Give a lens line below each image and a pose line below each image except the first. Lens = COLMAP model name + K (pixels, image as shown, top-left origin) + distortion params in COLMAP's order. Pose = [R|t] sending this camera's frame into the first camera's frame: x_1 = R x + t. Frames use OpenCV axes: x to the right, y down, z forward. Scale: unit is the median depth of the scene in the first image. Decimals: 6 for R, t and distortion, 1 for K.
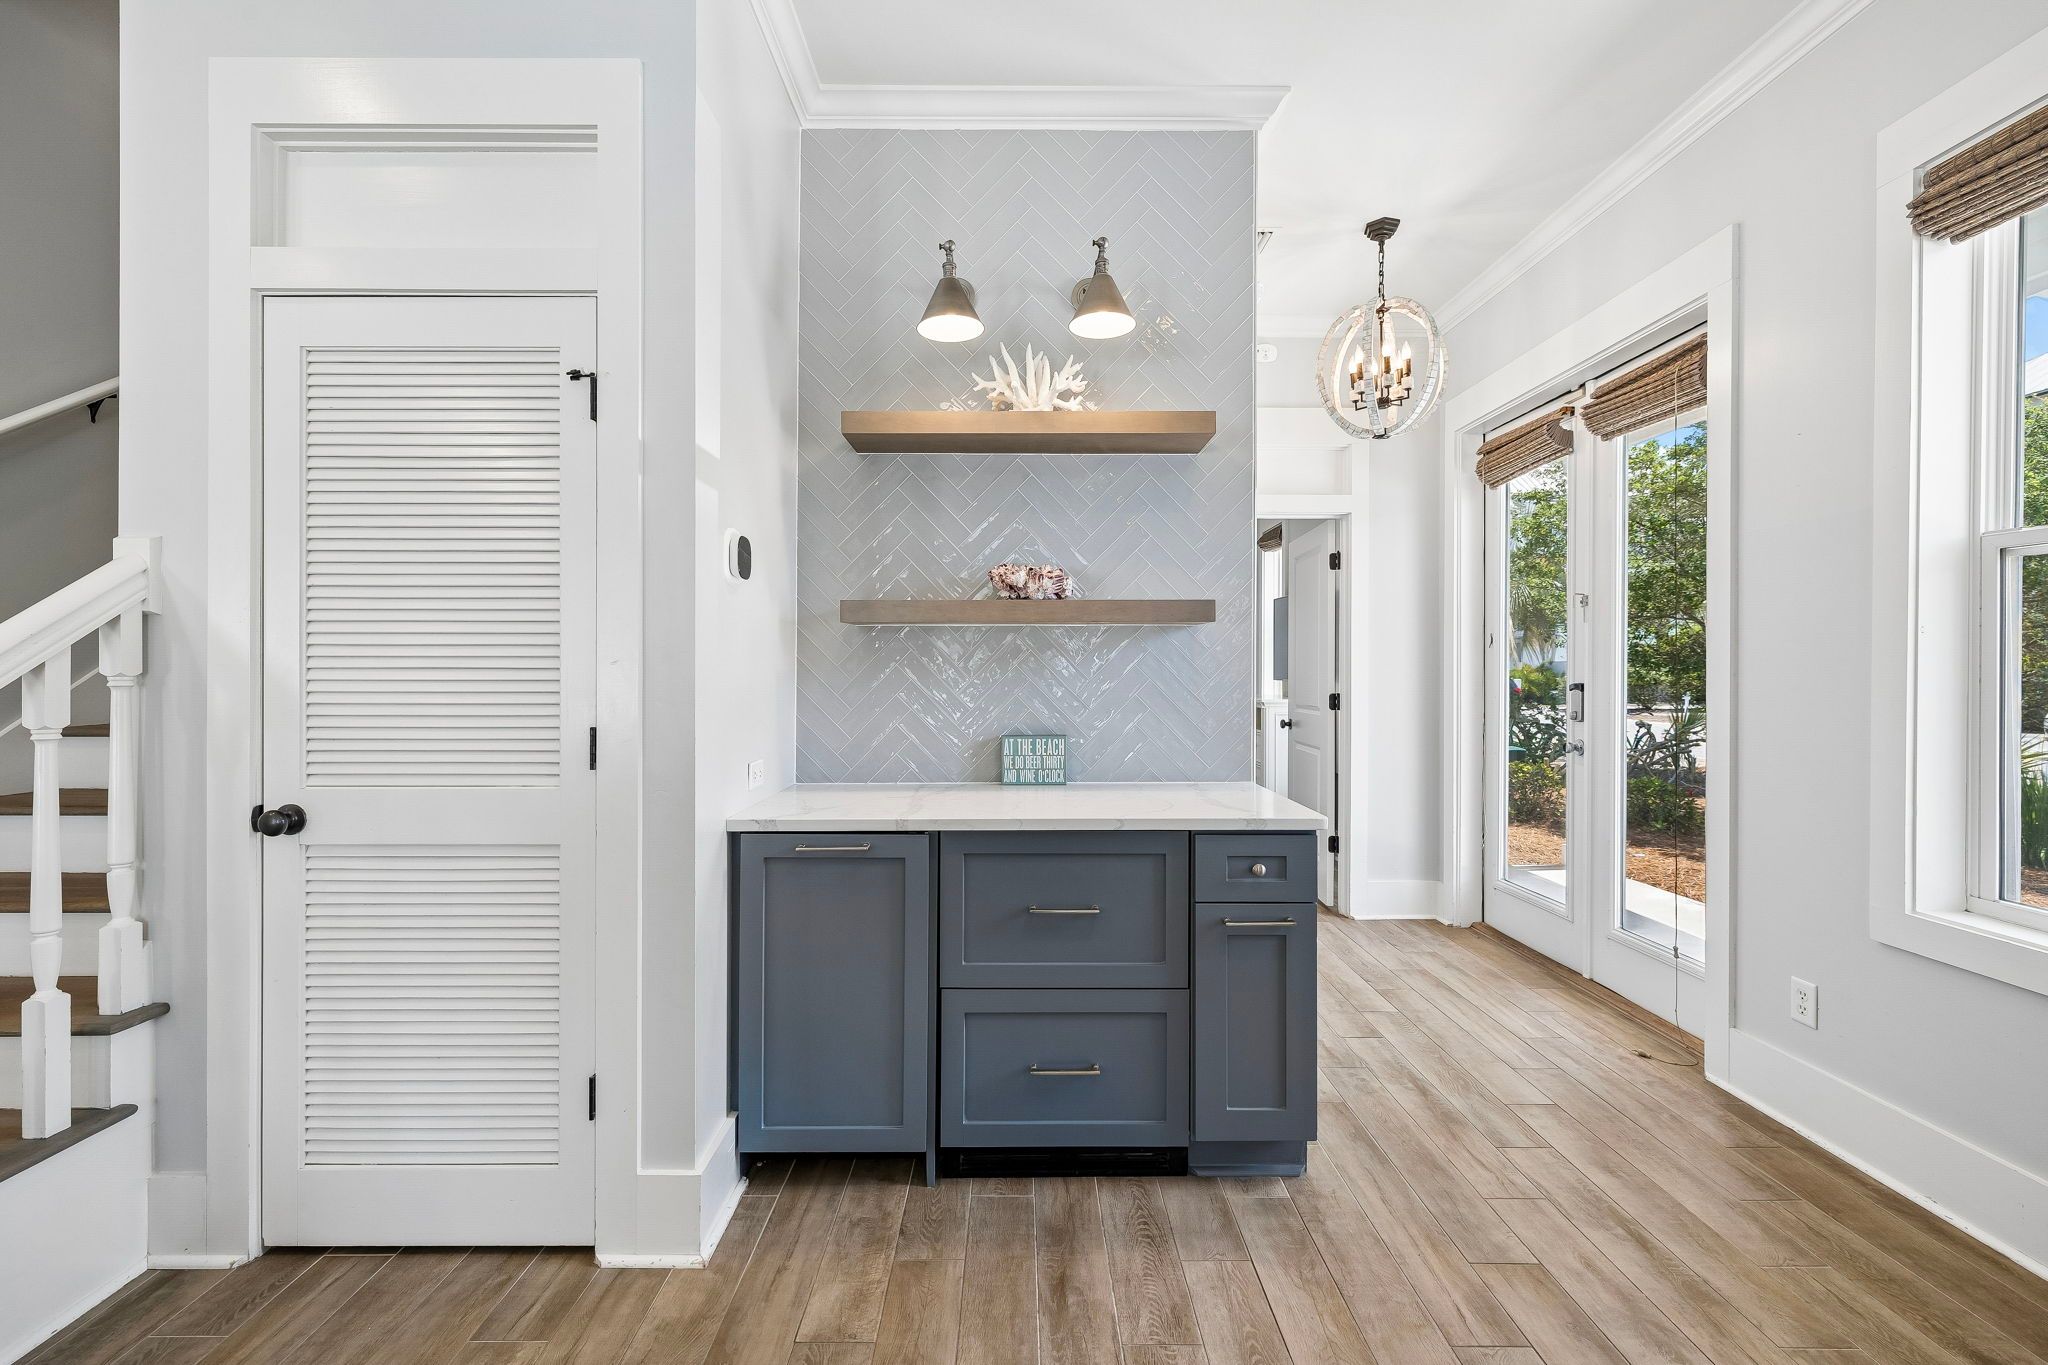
lens RADIAL K [[864.6, 0, 1017.1], [0, 864.6, 670.0], [0, 0, 1]] dist [0.000409, 0.000452]
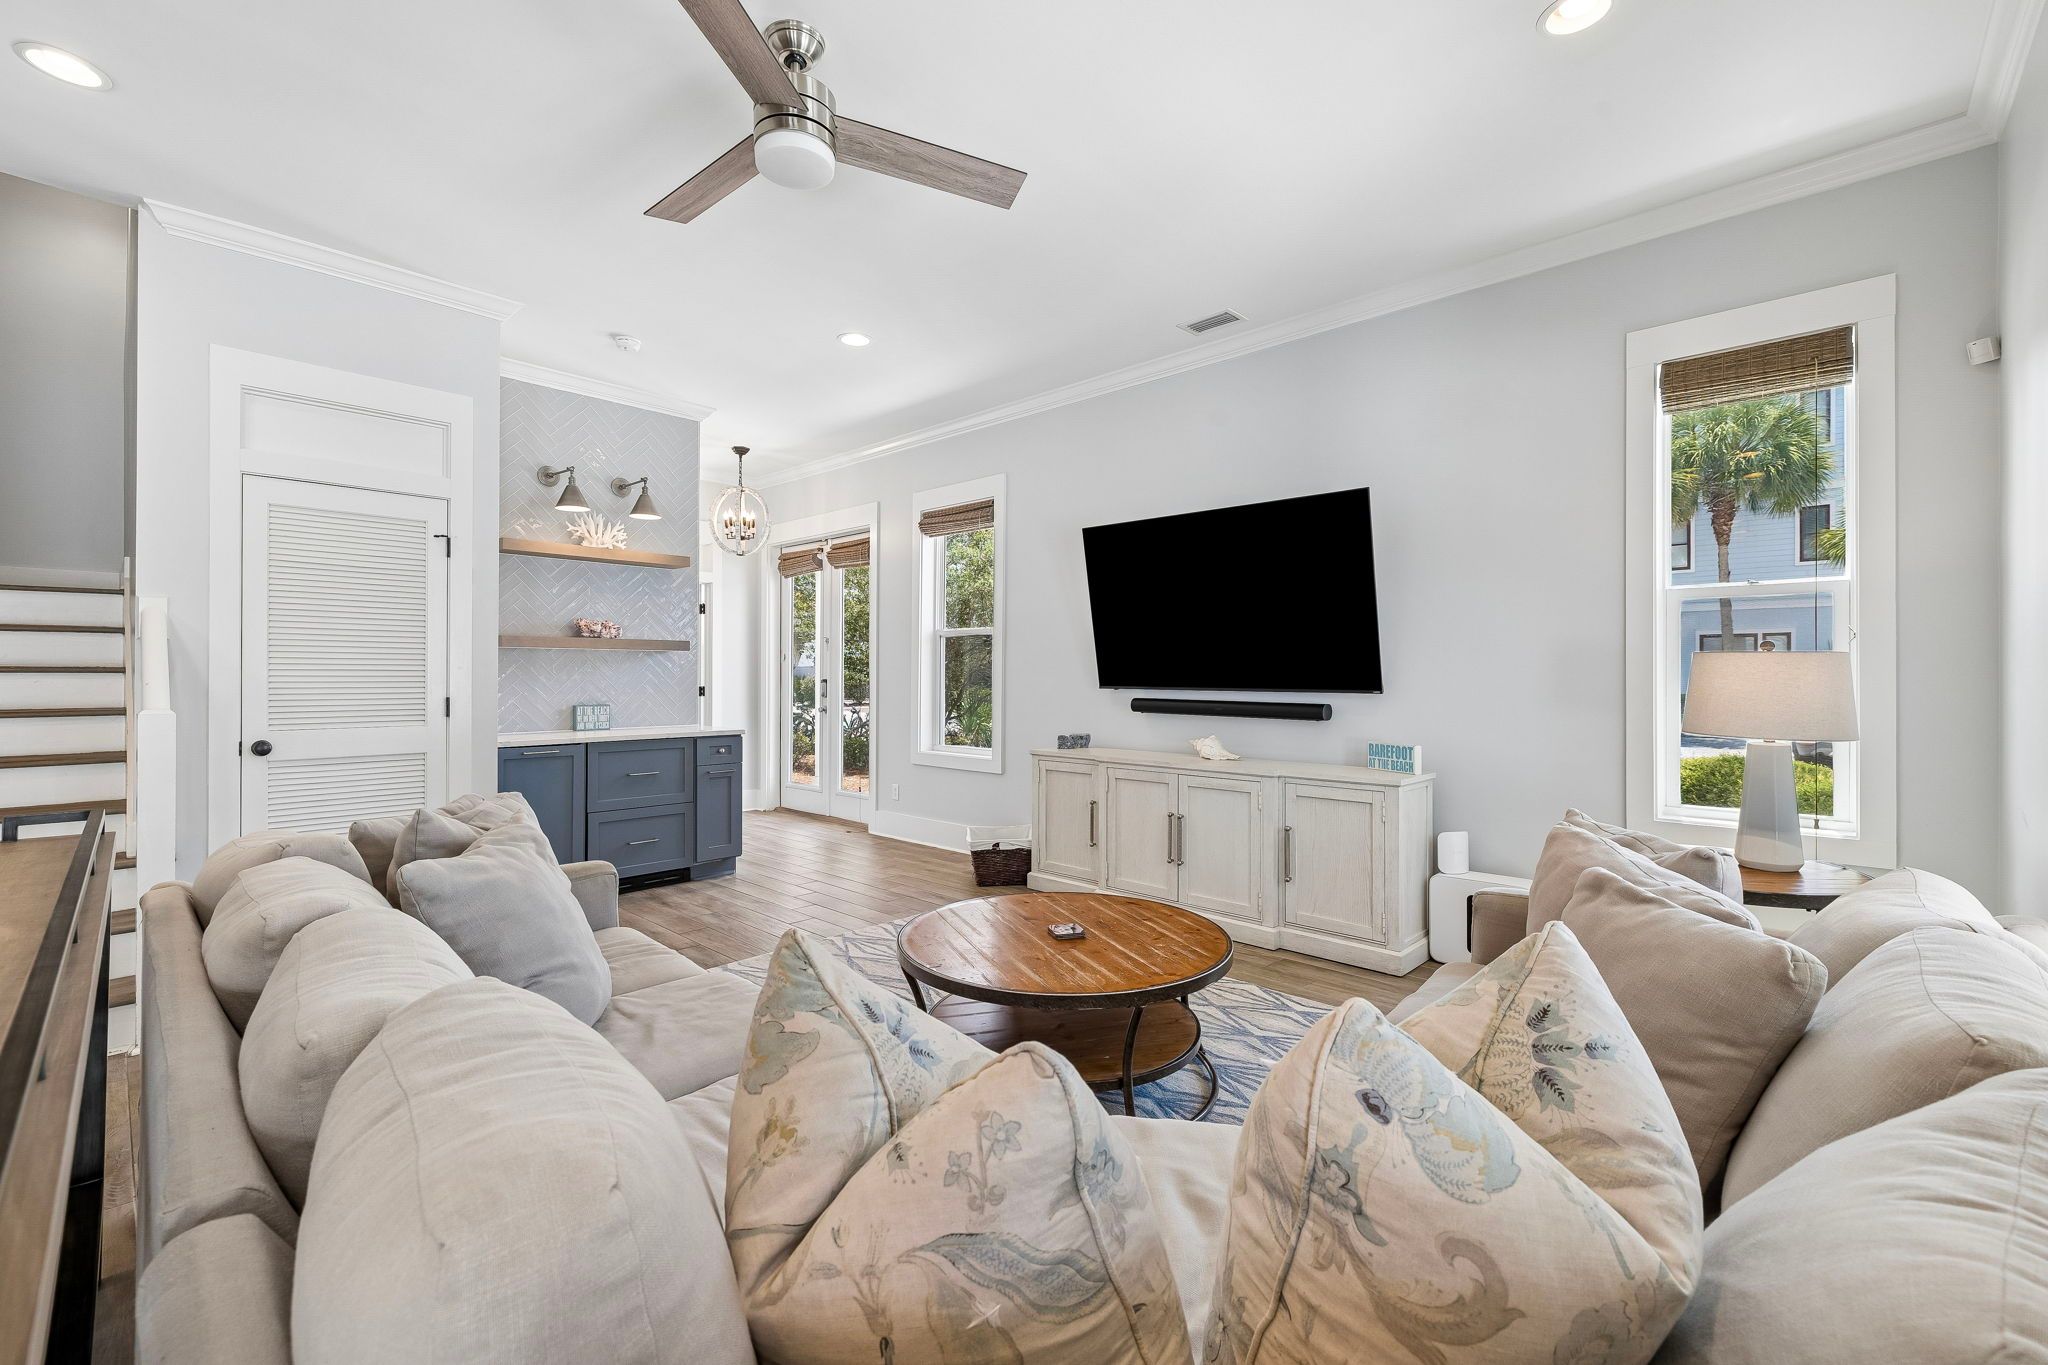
lens RADIAL K [[864.6, 0, 1015.9], [0, 864.6, 671.8], [0, 0, 1]] dist [0.000409, 0.000452]
pose [[0.691683, 0.003315, 0.722194, -0.738711], [-0.001842, 0.999994, -0.002826, 0.003323], [-0.722199, 0.000624, 0.691685, -1.067591]]
